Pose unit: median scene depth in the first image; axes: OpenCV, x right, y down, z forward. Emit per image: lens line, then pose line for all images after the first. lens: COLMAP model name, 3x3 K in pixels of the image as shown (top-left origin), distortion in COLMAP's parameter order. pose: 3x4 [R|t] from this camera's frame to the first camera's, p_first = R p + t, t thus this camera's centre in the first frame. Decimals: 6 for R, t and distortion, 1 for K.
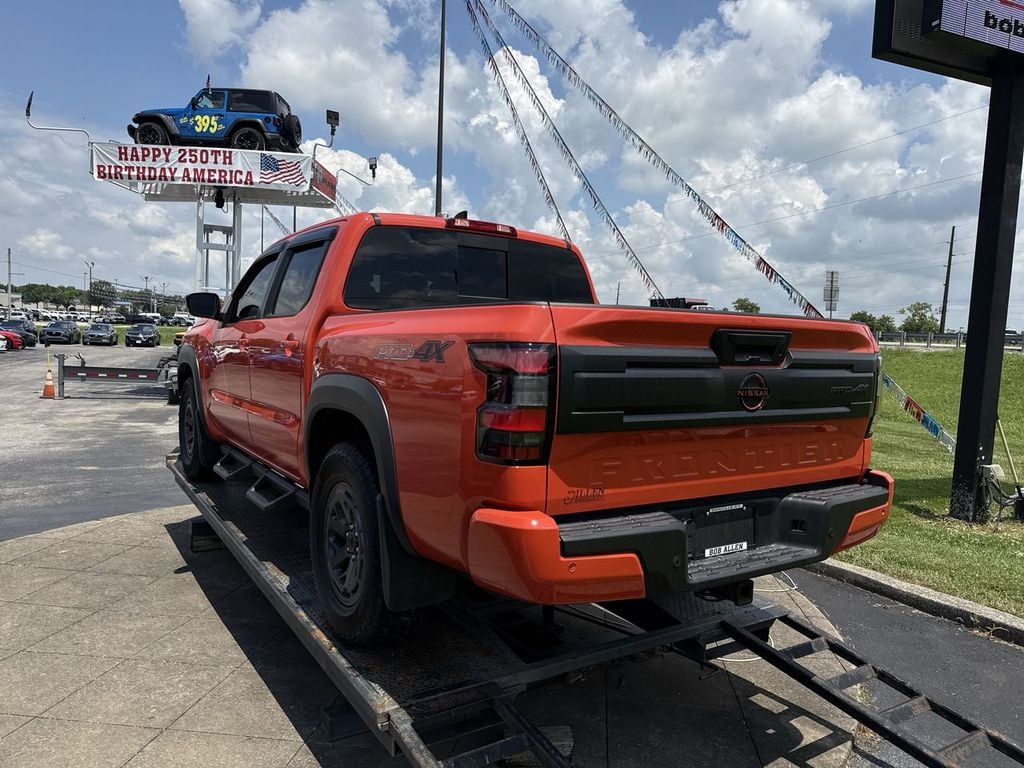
lens RADIAL K [[730.6, 0, 512.0], [0, 730.6, 384.0], [0, 0, 1]] dist [0.030305, 0.003838]
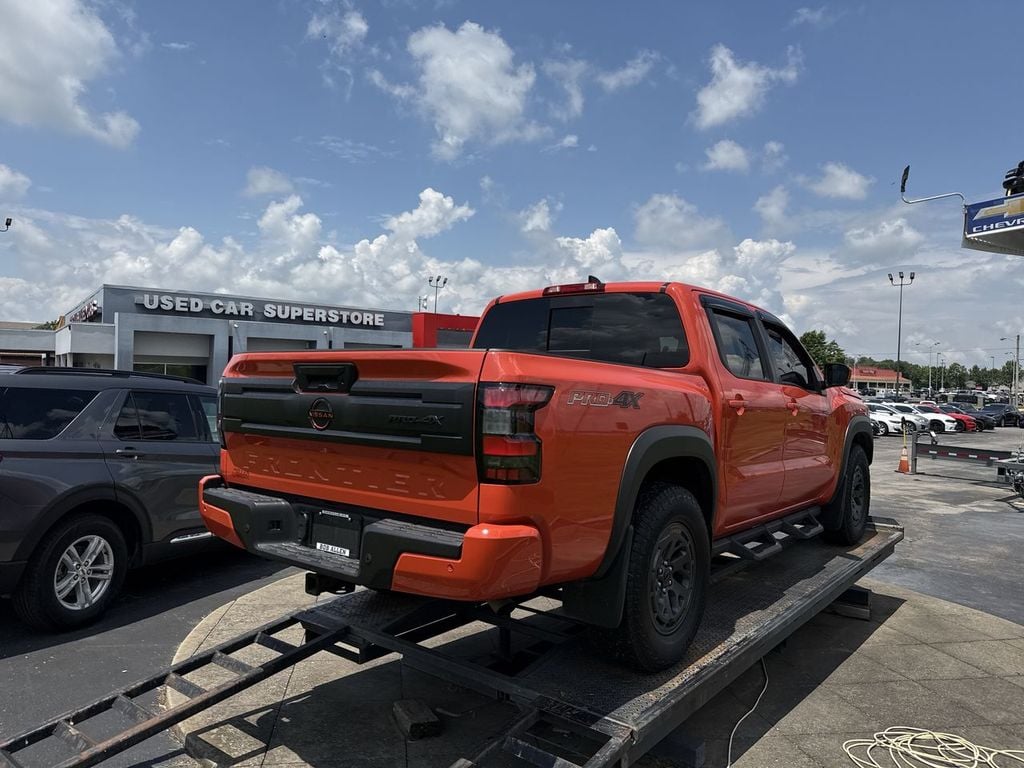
lens RADIAL K [[730.6, 0, 512.0], [0, 730.6, 384.0], [0, 0, 1]] dist [0.030305, 0.003838]
pose [[0.298834, -0.038403, -0.953532, 1.074202], [-0.075654, 0.995092, -0.063787, 0.010268], [0.951302, 0.091200, 0.294462, 0.642084]]
